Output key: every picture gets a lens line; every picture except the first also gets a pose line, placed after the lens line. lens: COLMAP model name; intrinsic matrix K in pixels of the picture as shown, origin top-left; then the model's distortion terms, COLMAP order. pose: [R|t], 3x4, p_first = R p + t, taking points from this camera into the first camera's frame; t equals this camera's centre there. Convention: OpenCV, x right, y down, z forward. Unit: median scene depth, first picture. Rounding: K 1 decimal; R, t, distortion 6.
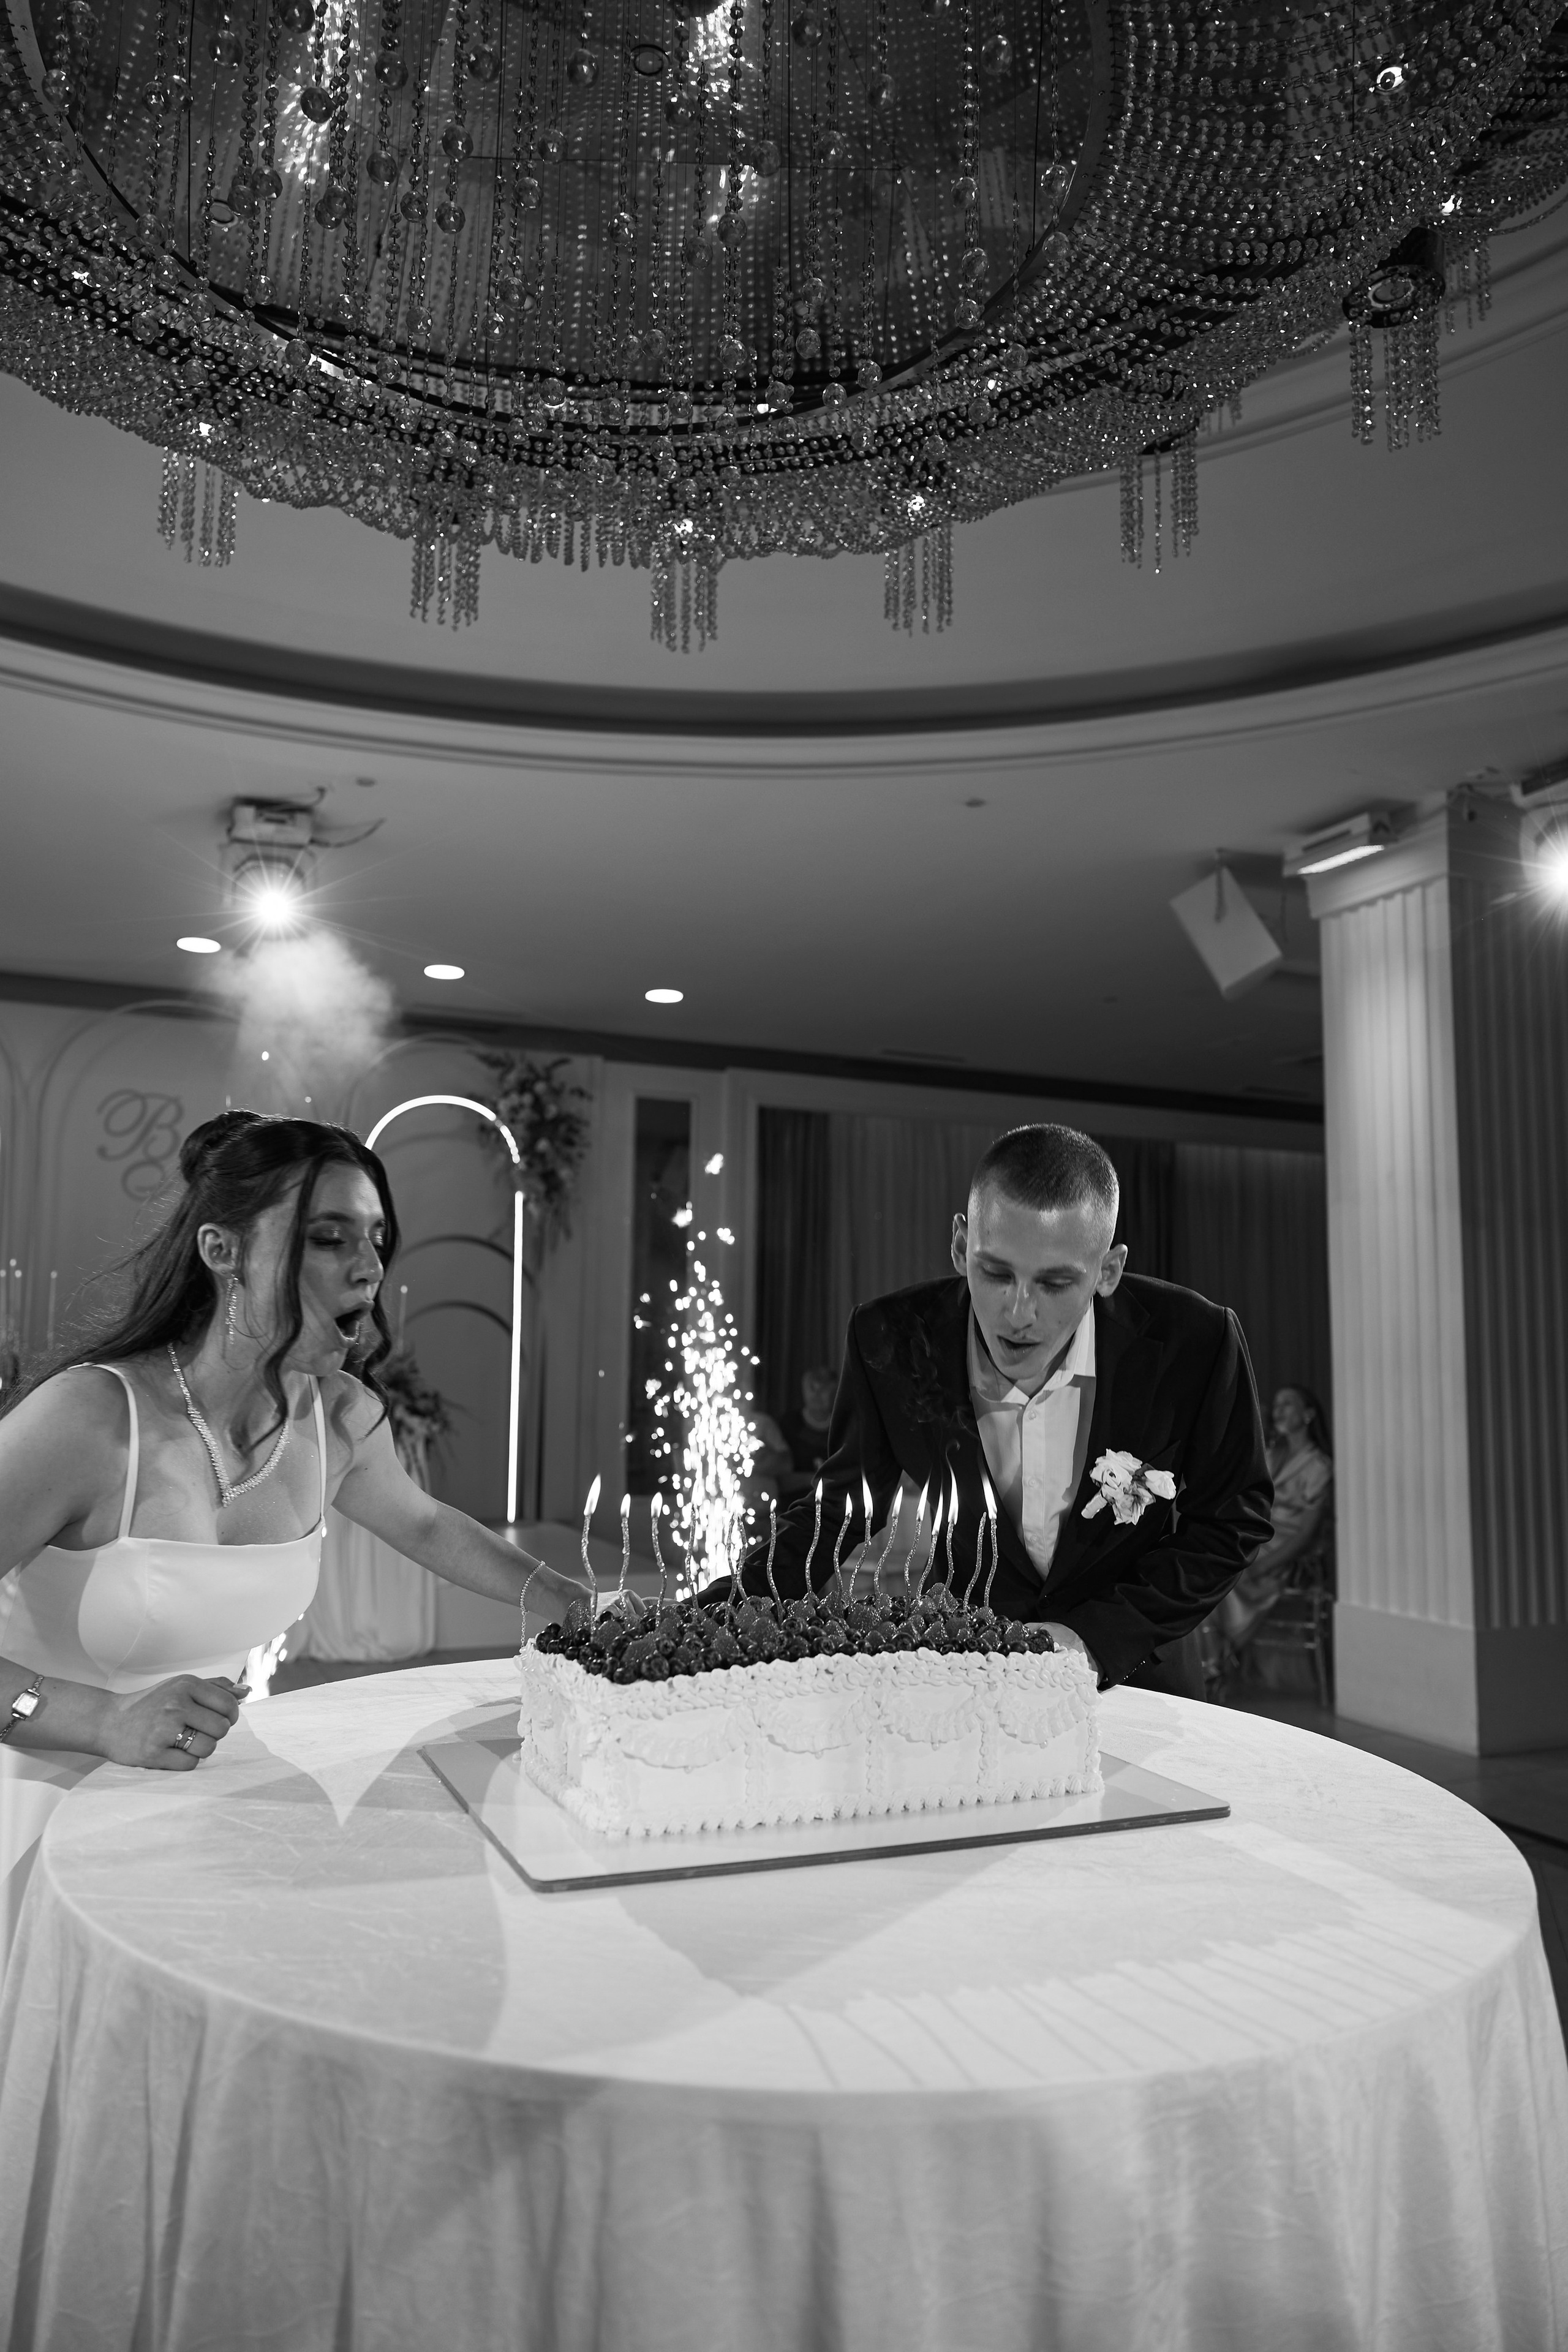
lens RADIAL K [[1618.1, 0, 784.0], [0, 1618.1, 1176.0], [0, 0, 1]] dist [0.006818, -0.002077]
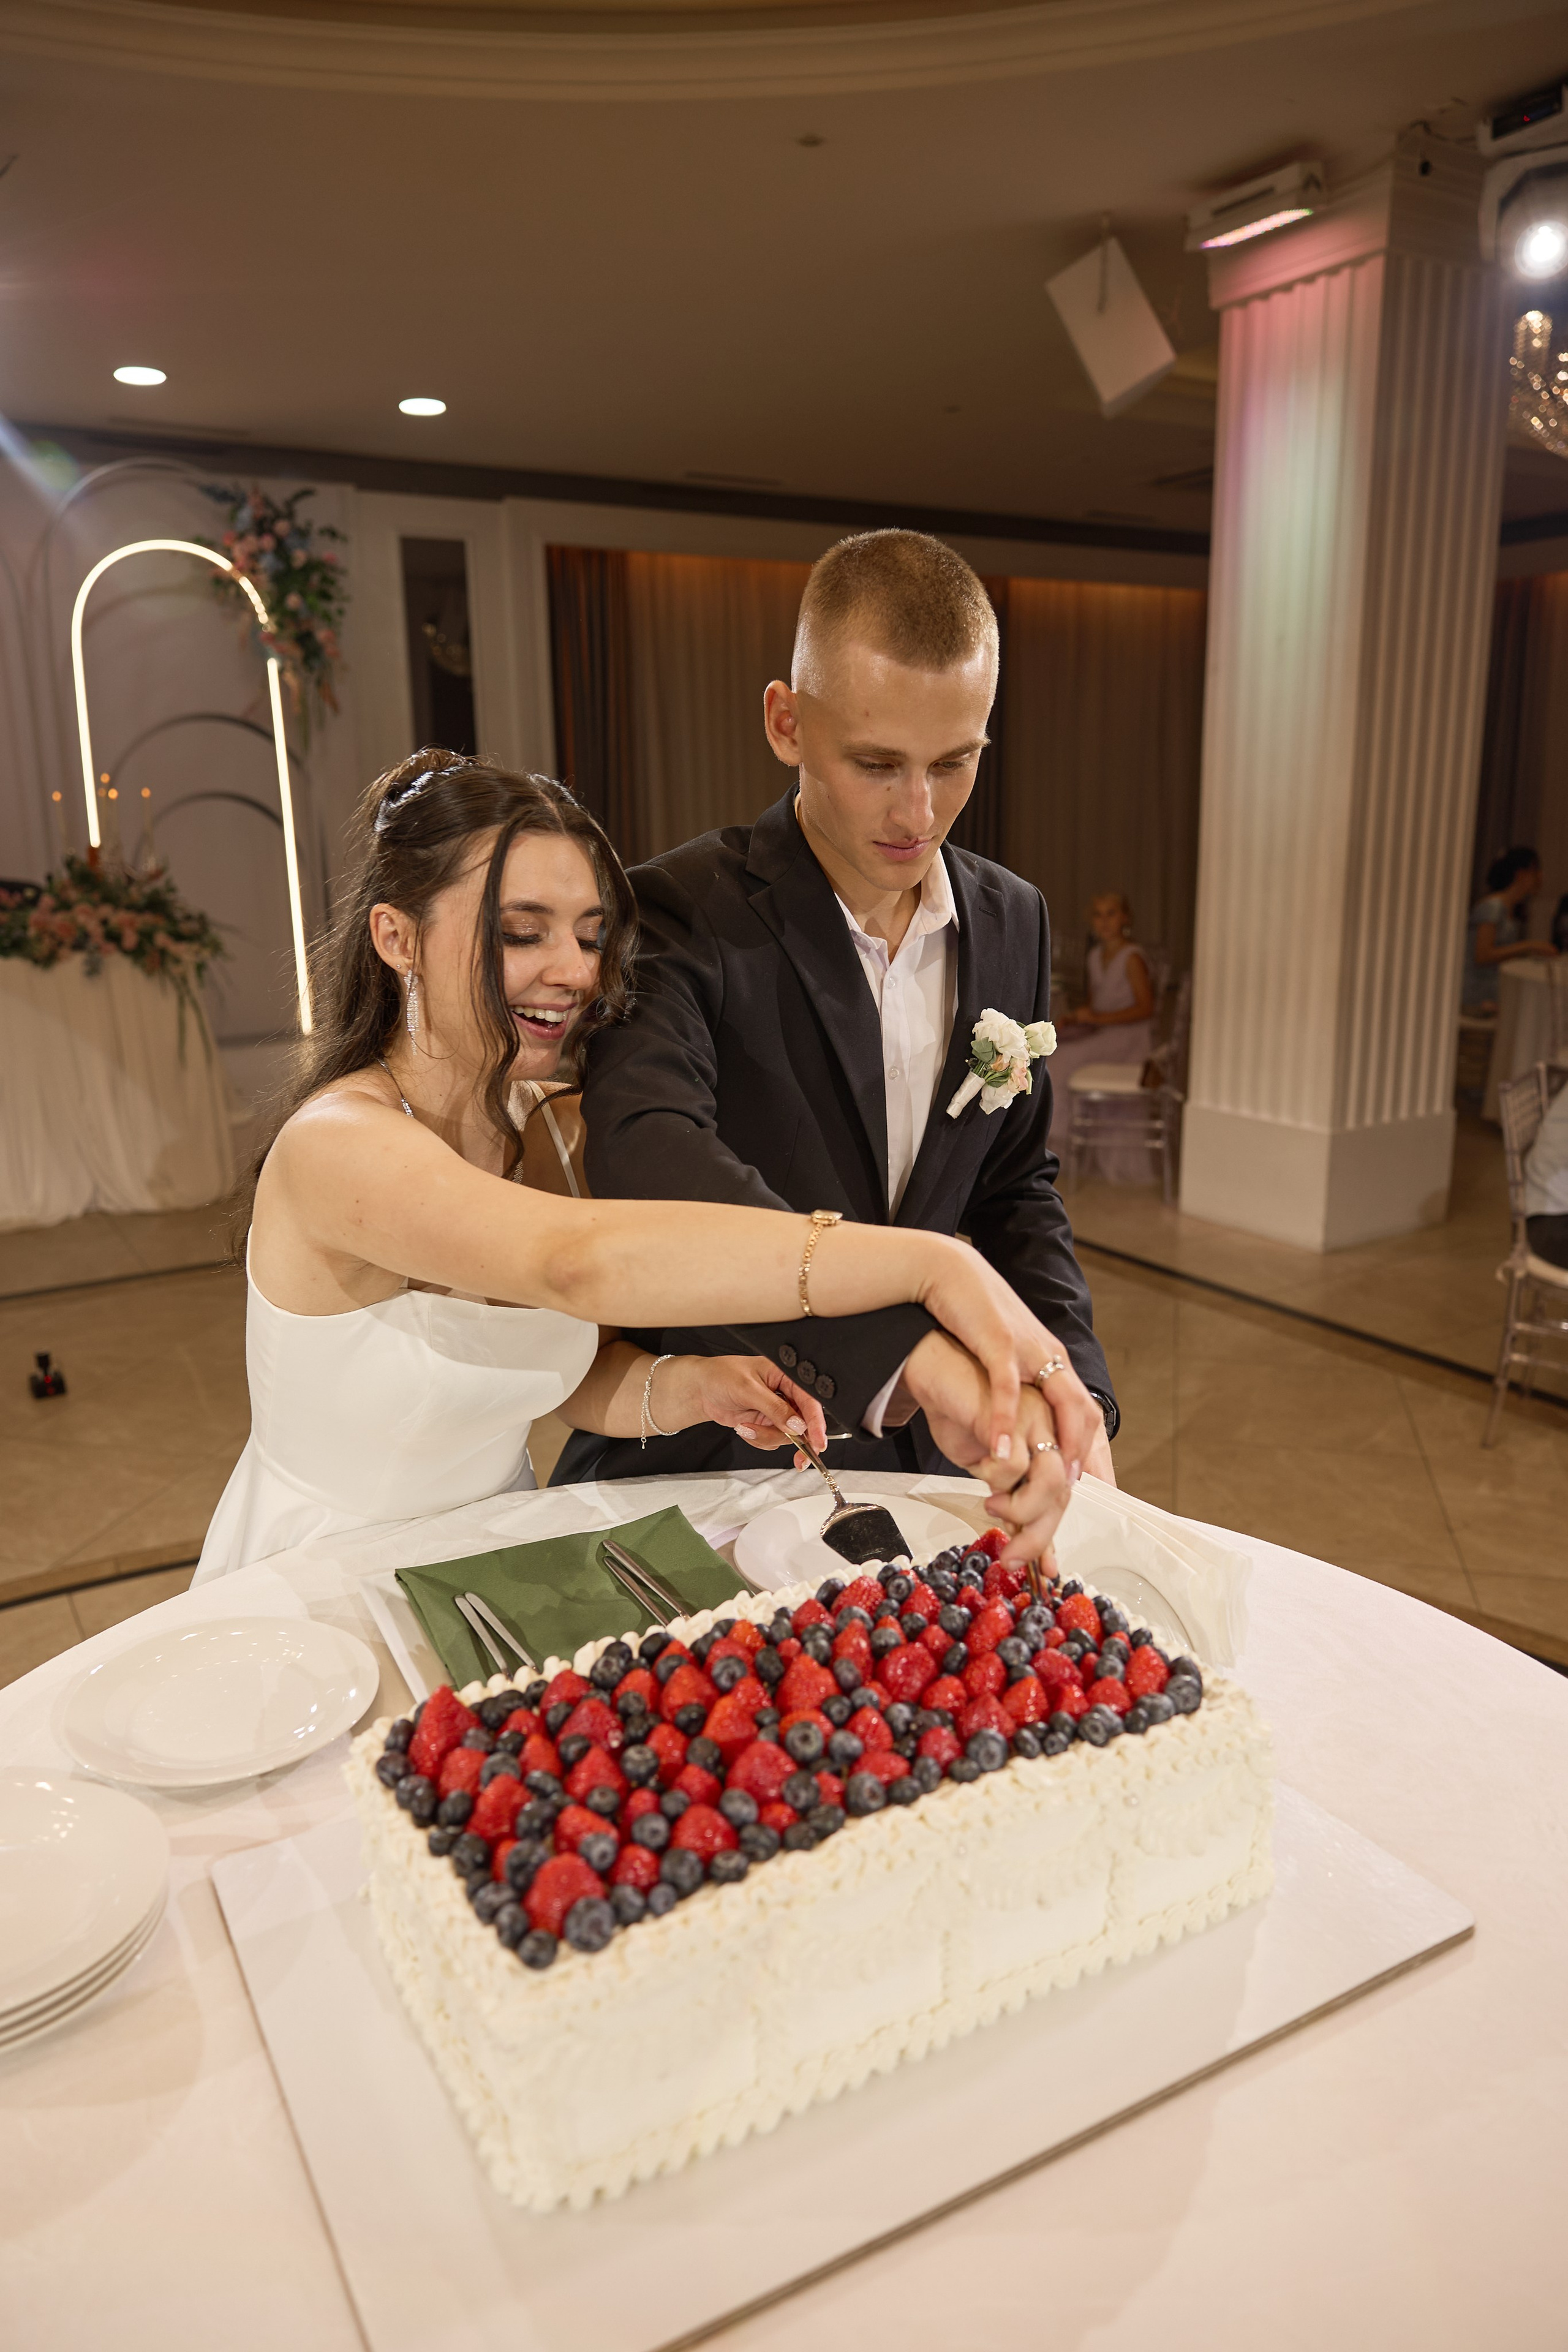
lens RADIAL K [[1600.6, 0, 784.0], [0, 1600.6, 1176.0], [0, 0, 1]] dist [0.004073, -0.002659]
pose [[0.991759, -0.059237, 0.113601, -0.011016], [0.016933, 0.939517, 0.342083, -0.028916], [-0.126994, -0.337340, 0.932778, 0.126261]]
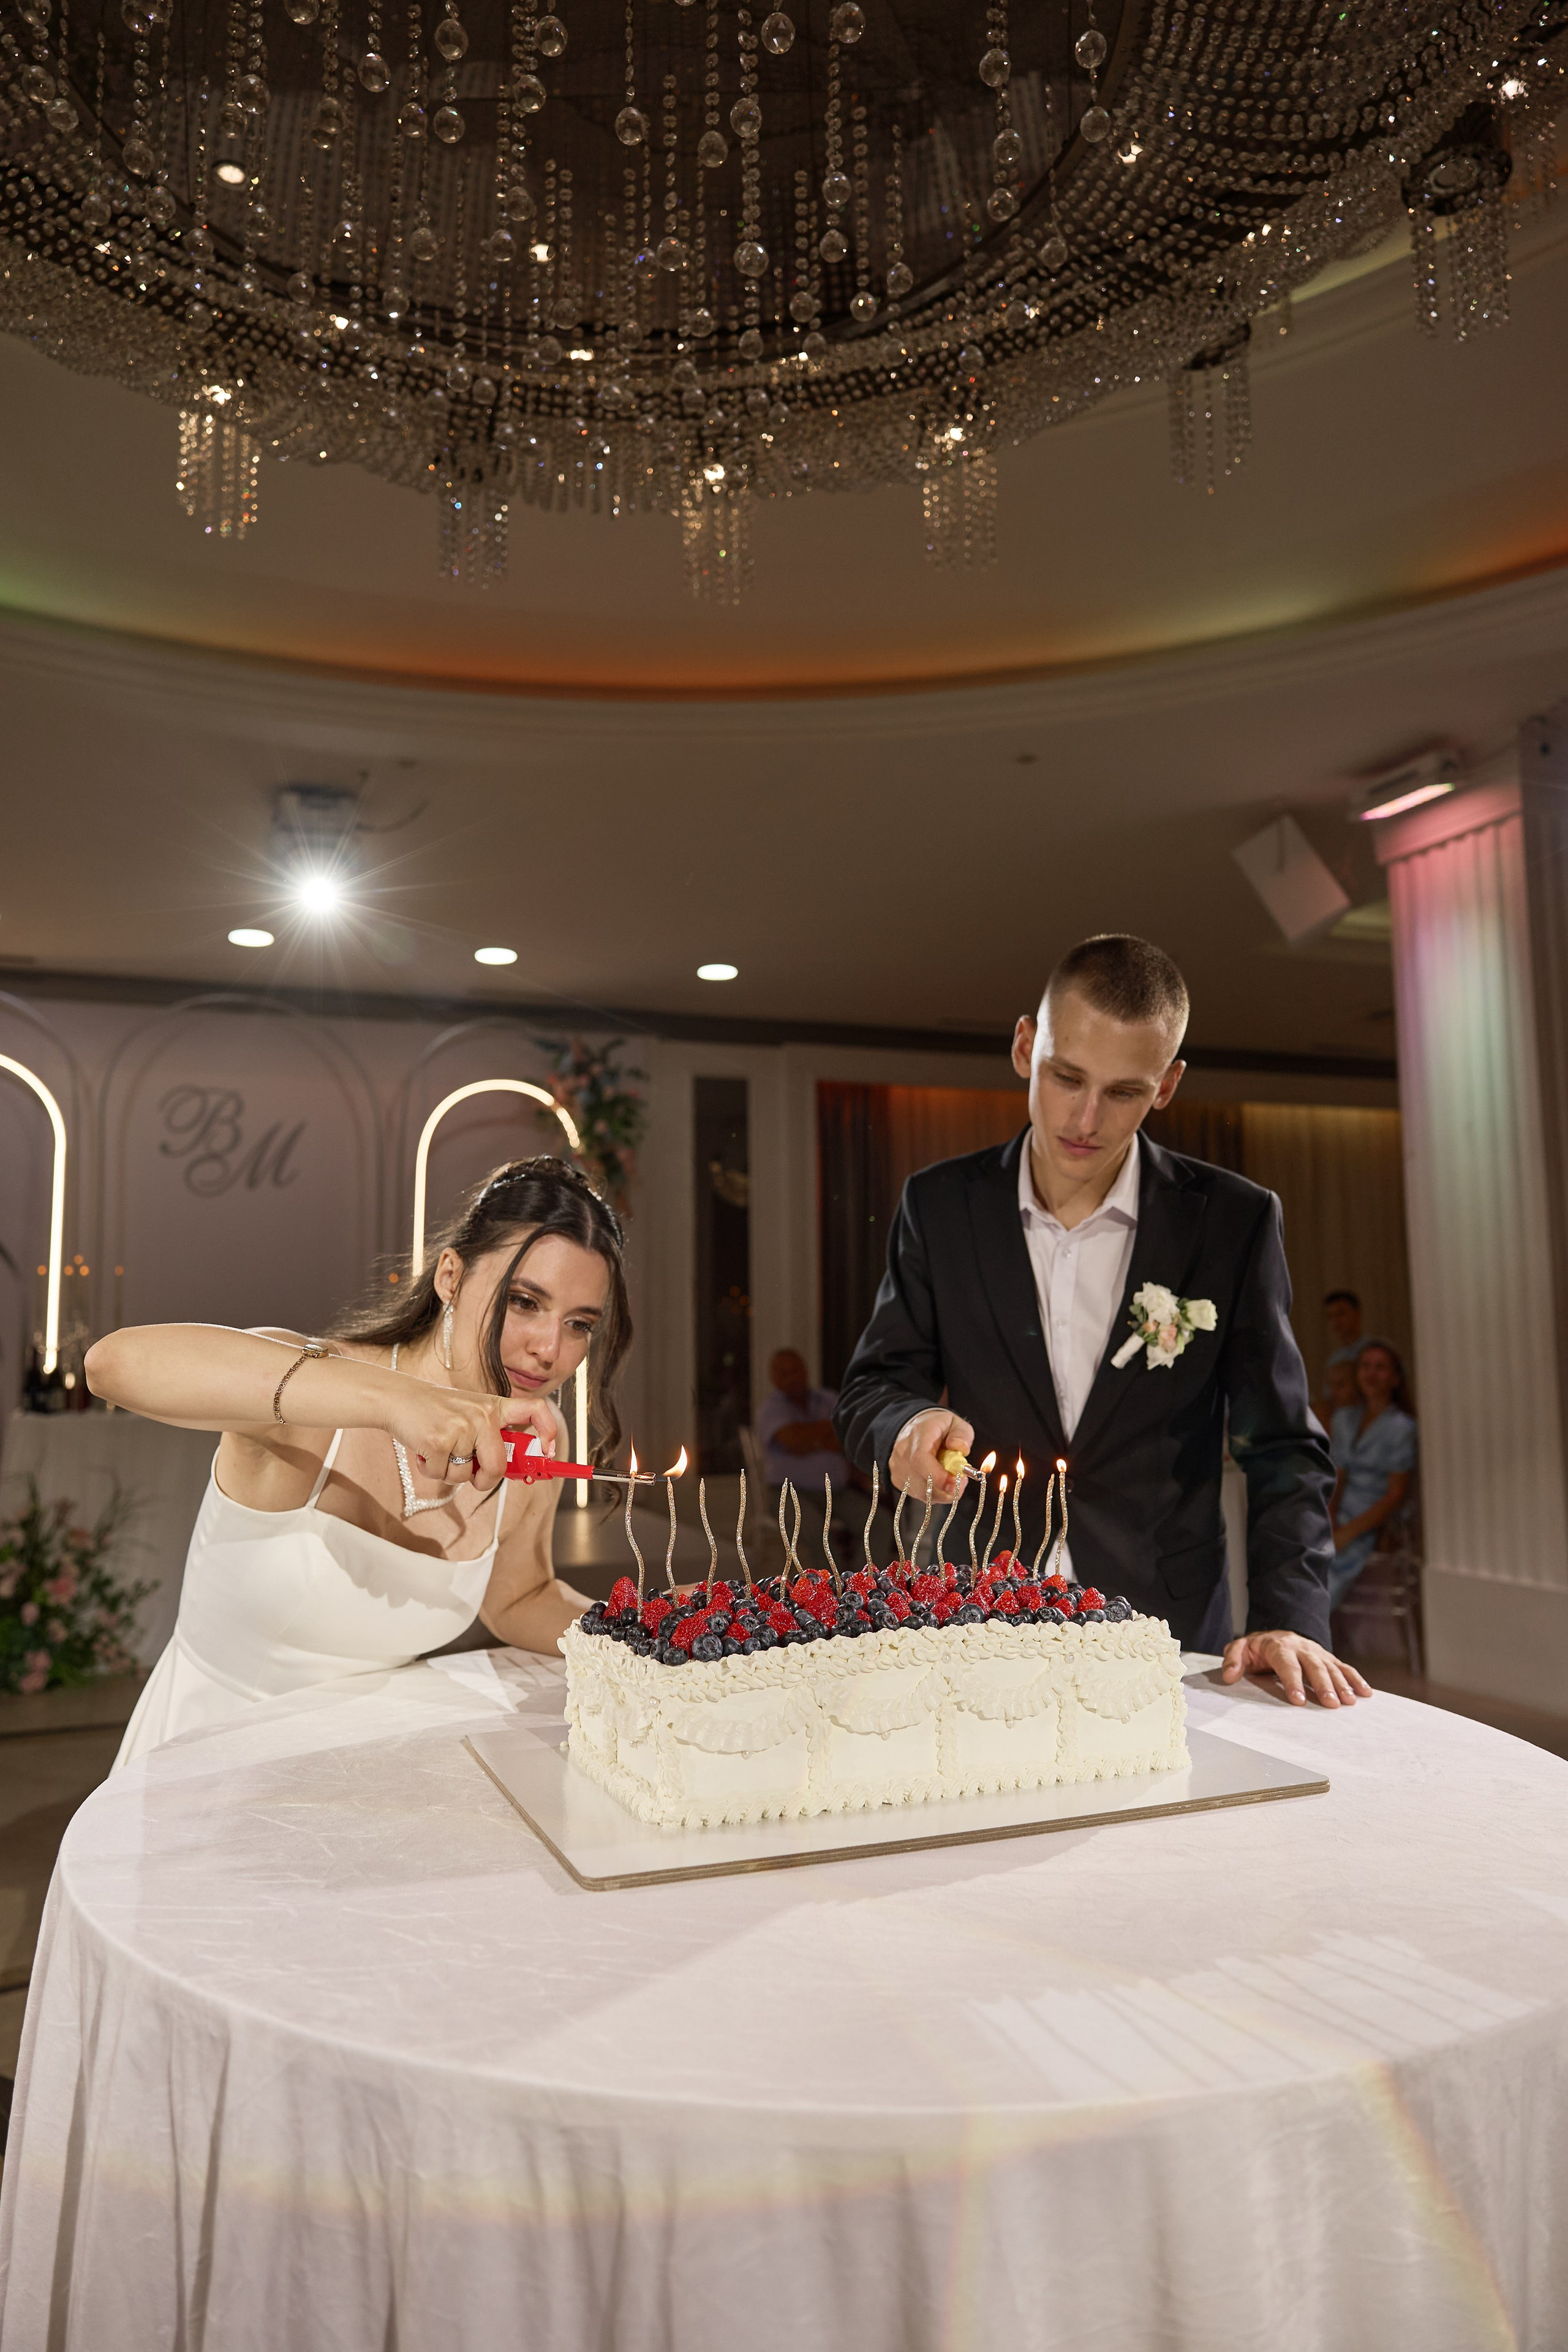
lens RADIAL K [[1617.7, 0, 784.0], [0, 1617.7, 1176.0], [0, 0, 1]] dist [0.000305, 0.002661]
pose [[0.998715, -0.032765, -0.038669, 0.001191], [0.033212, 0.999388, 0.010975, 0.005572], [0.038286, -0.012245, 0.999192, 0.017607]]
